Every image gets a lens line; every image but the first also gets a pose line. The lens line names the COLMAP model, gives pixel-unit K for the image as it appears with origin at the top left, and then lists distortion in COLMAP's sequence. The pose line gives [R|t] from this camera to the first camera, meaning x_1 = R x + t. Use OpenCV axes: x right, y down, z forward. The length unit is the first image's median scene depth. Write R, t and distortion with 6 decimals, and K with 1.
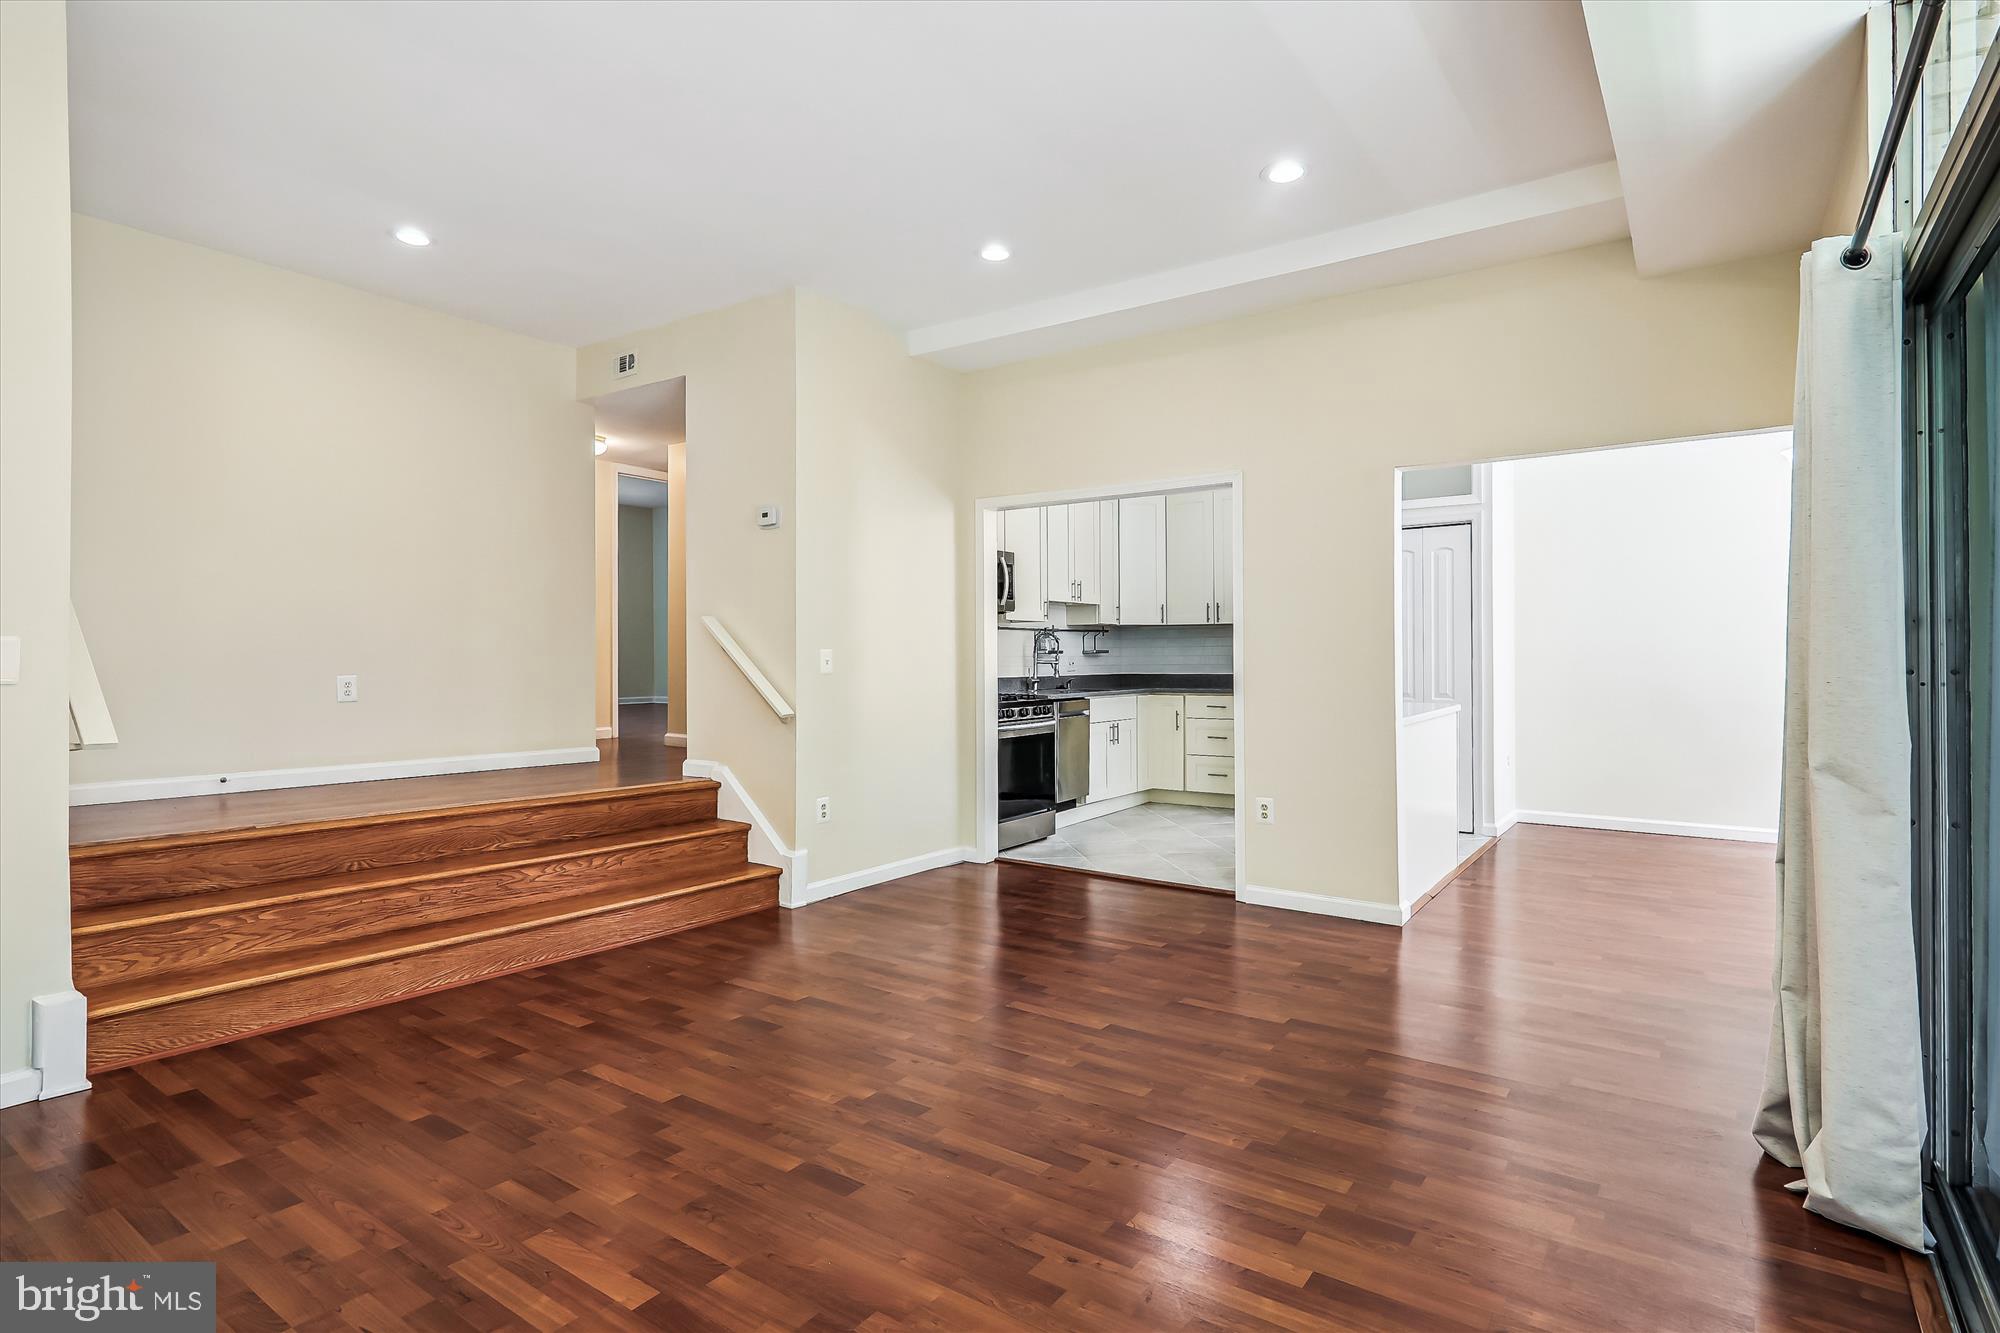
lens RADIAL K [[1009.6, 0, 1017.5], [0, 1009.6, 661.6], [0, 0, 1]] dist [0.000935, -0.002154]
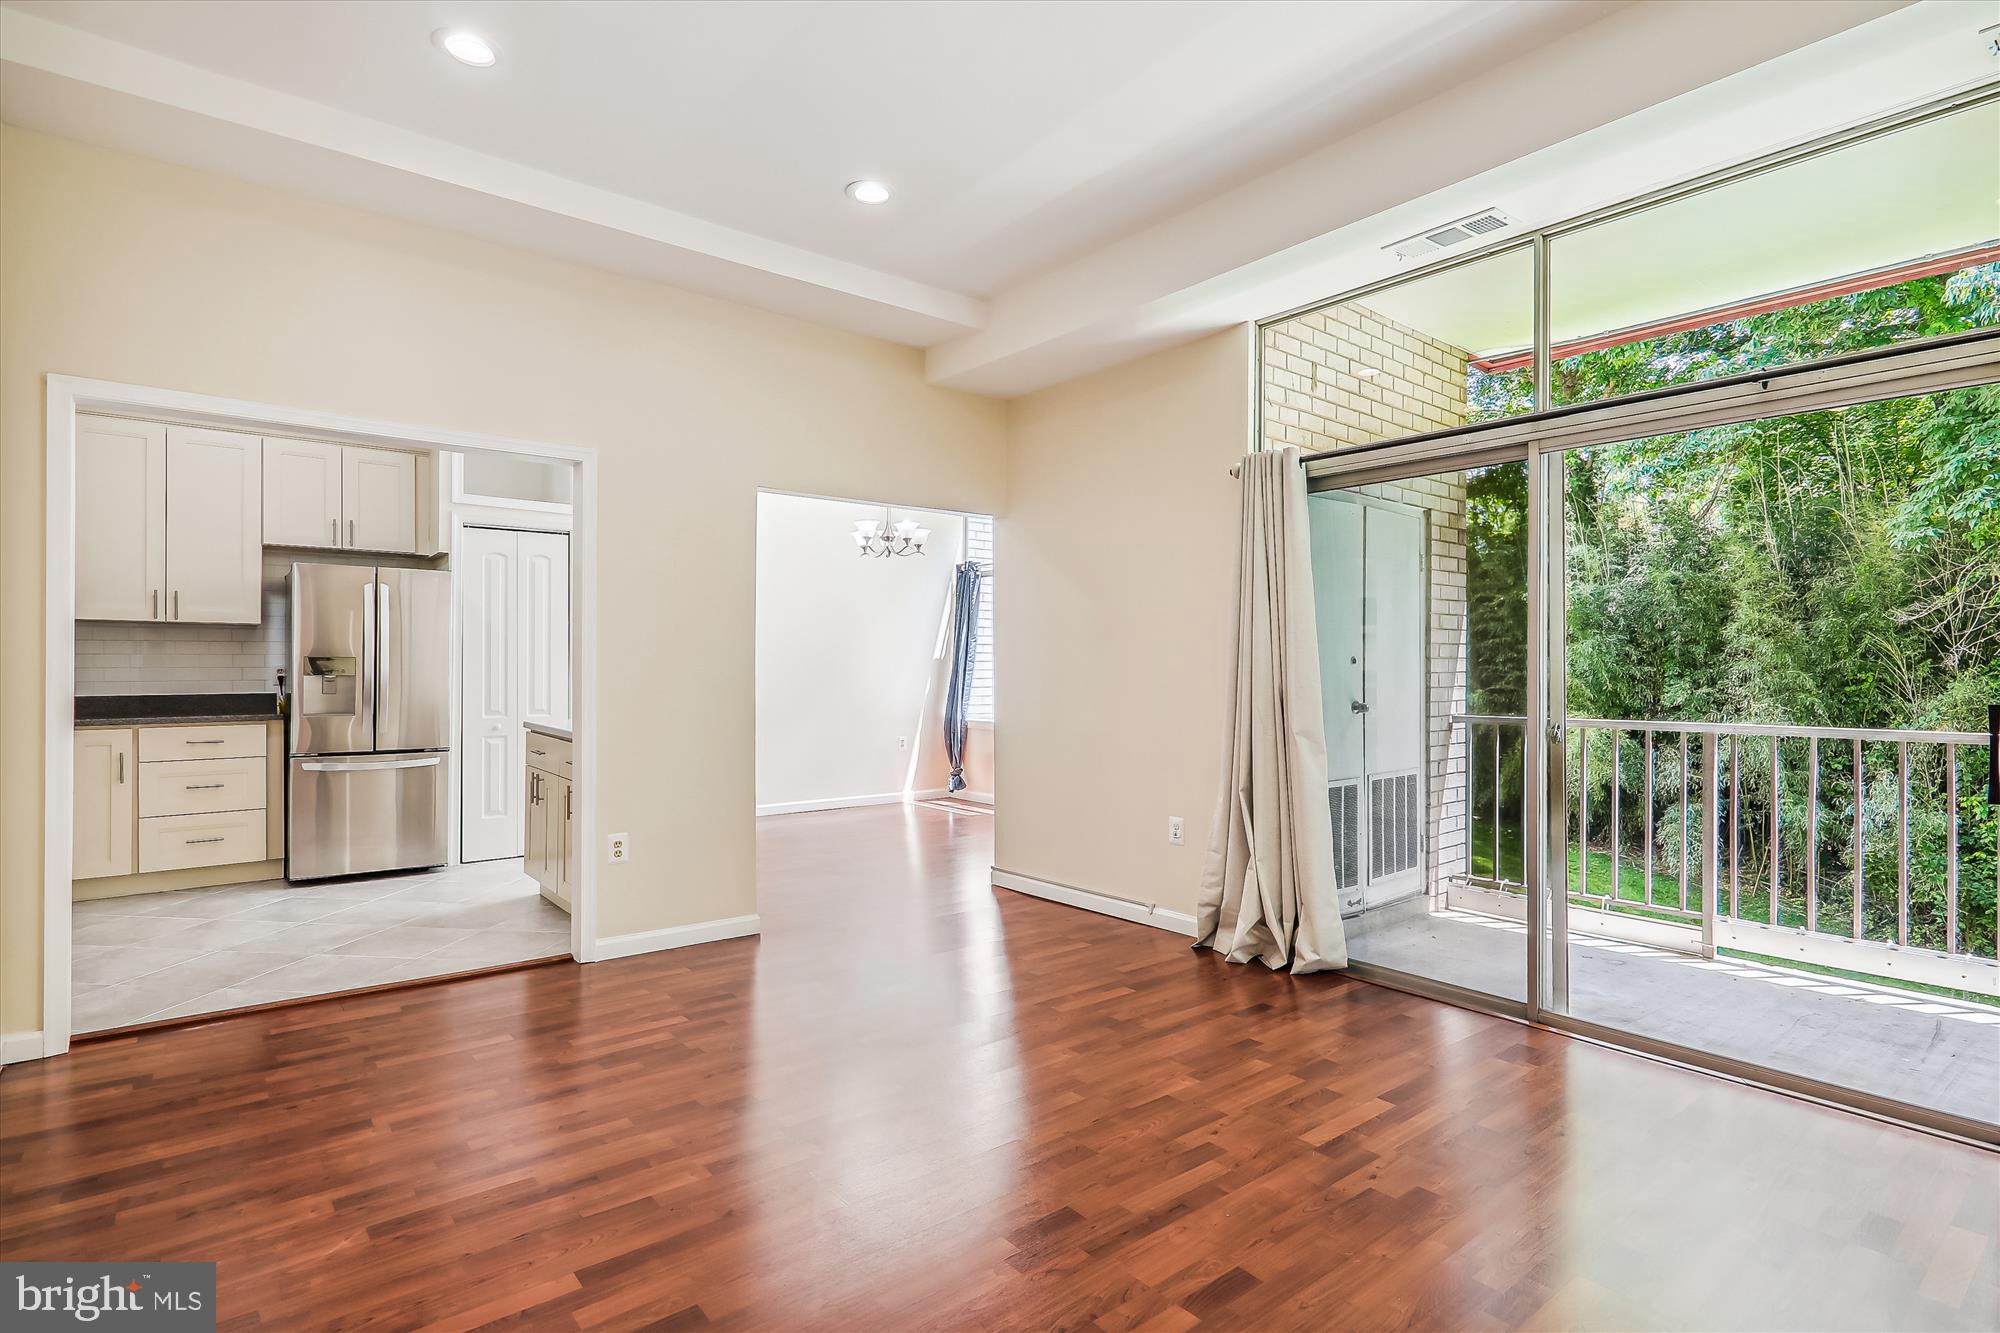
lens RADIAL K [[999.5, 0, 1006.4], [0, 999.5, 668.5], [0, 0, 1]] dist [-0.000137, -0.000639]
pose [[0.277337, 0.004533, 0.960762, -0.336488], [0.001966, 0.999984, -0.005285, -0.000908], [-0.960771, 0.003354, 0.277324, 0.303721]]
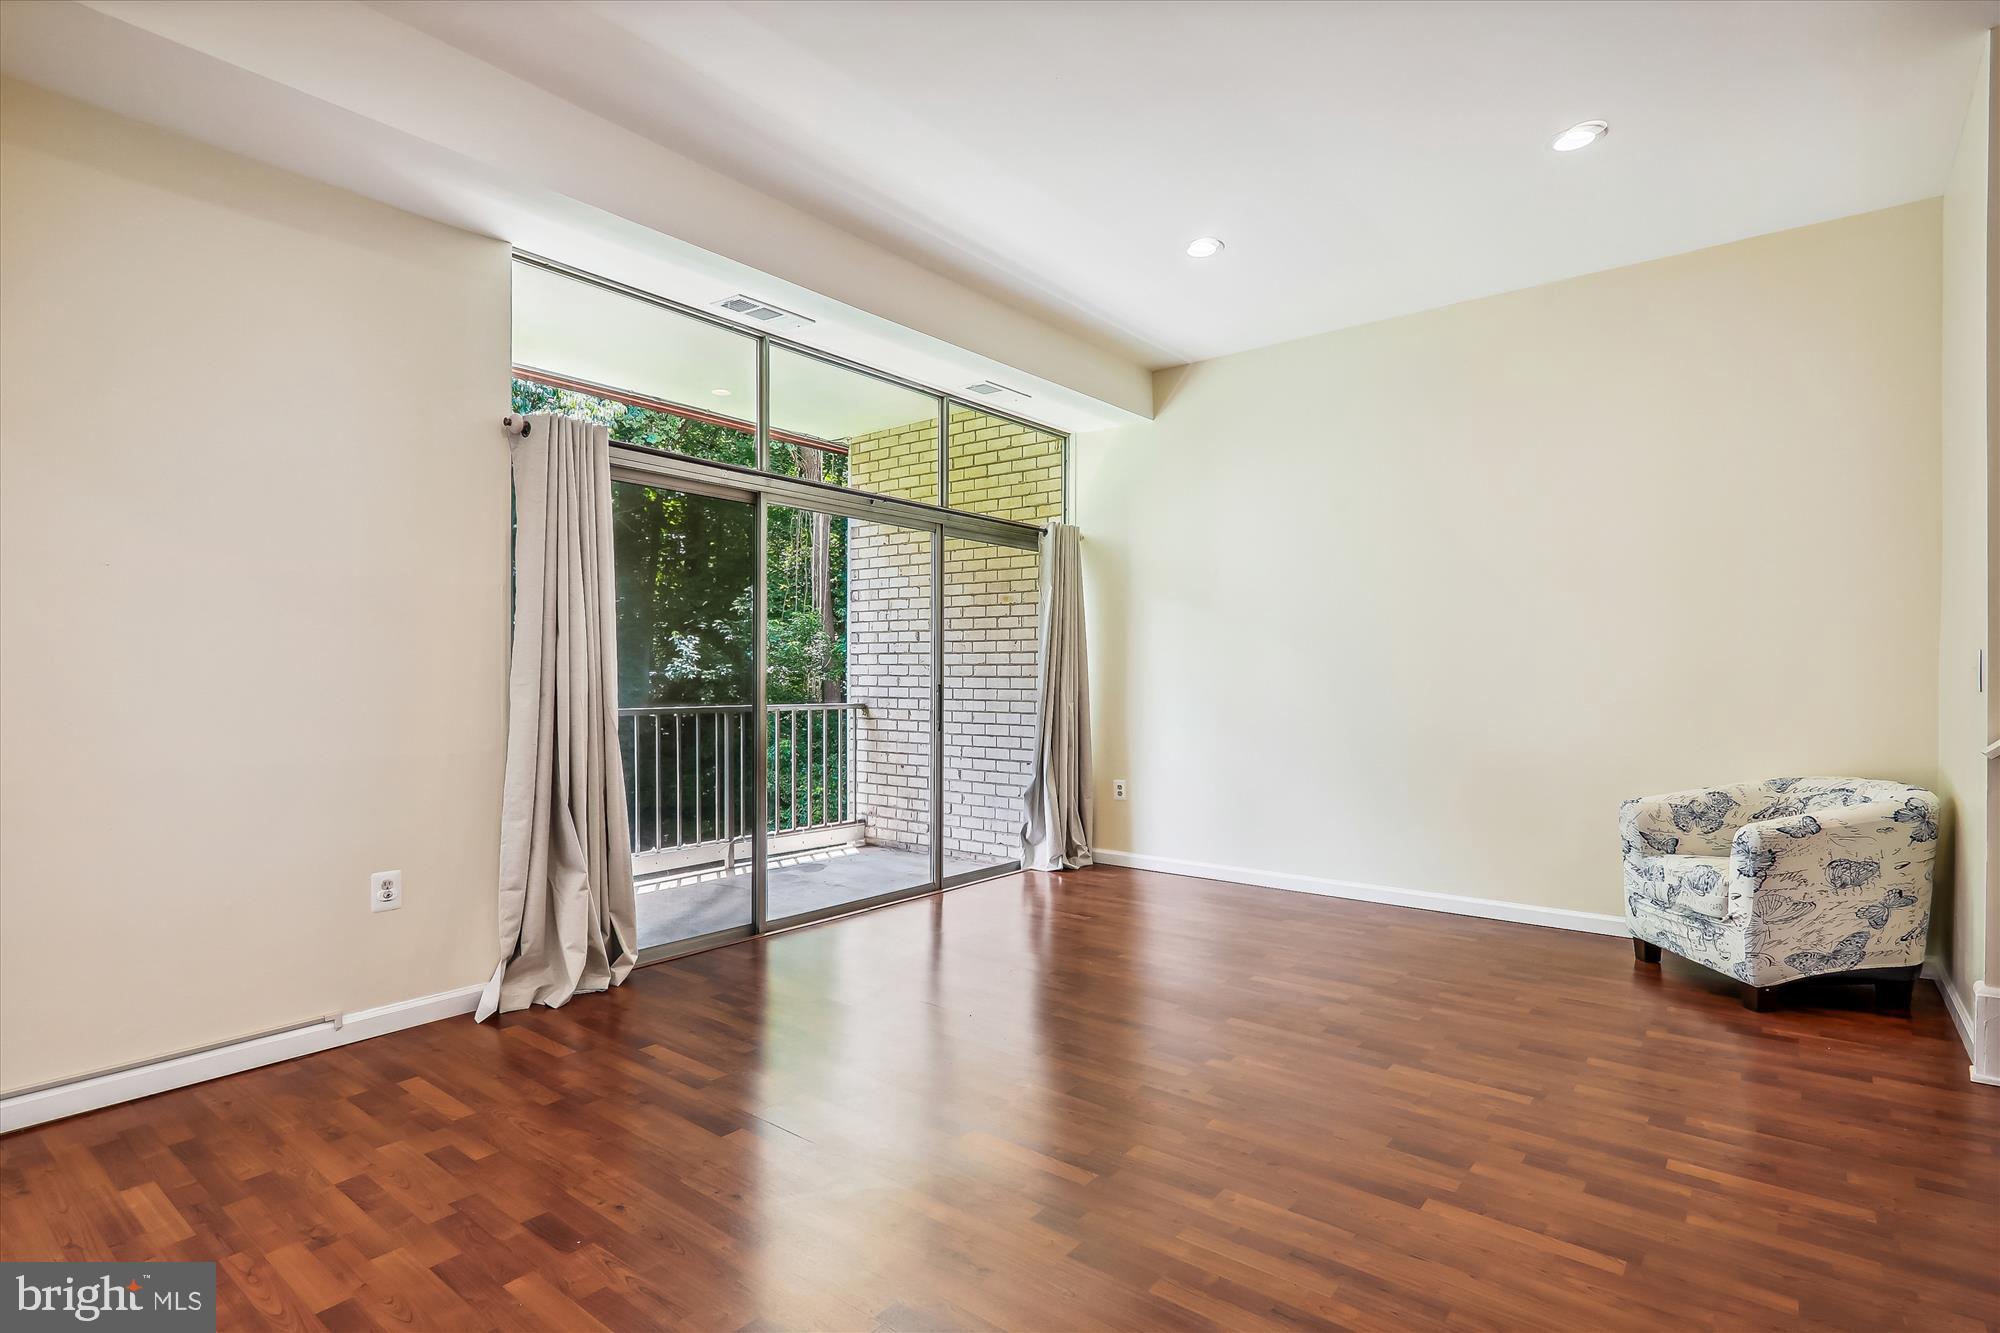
lens RADIAL K [[993.2, 0, 975.5], [0, 993.2, 700.3], [0, 0, 1]] dist [0.001163, -0.000113]
pose [[-0.996808, -0.002303, 0.079797, 0.008949], [-0.000086, 0.999614, 0.027776, 0.000689], [-0.079830, 0.027681, -0.996424, 0.806455]]
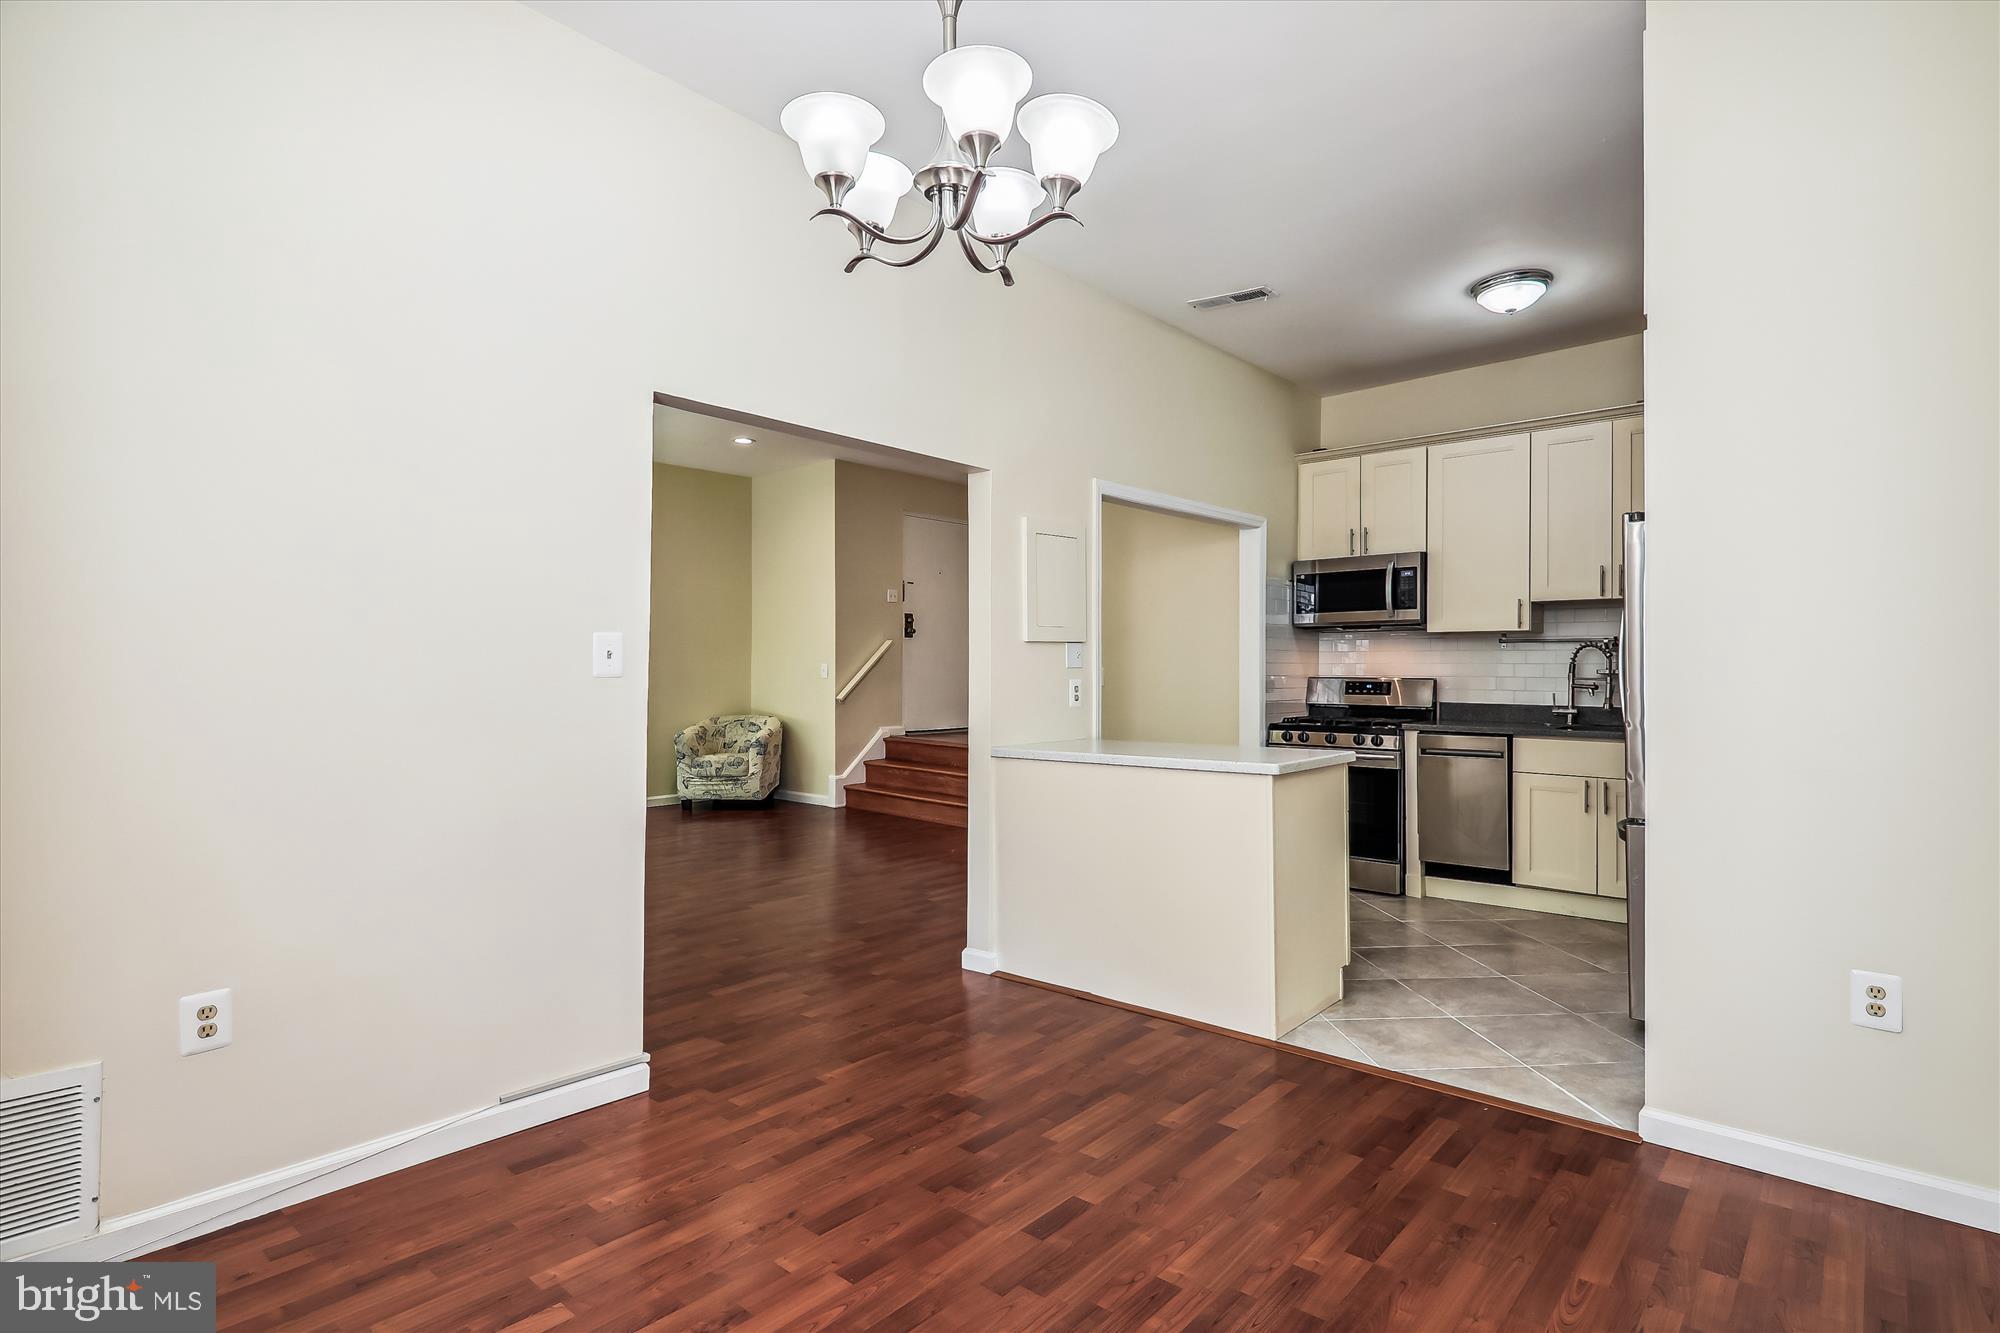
lens RADIAL K [[1015.9, 0, 1000.0], [0, 1015.9, 666.5], [0, 0, 1]] dist [-0.001216, -0.002853]
pose [[-0.116753, 0.002652, -0.993157, 0.840721], [-0.007996, 0.999962, 0.003610, -0.013482], [0.993129, 0.008362, -0.116728, 0.727001]]
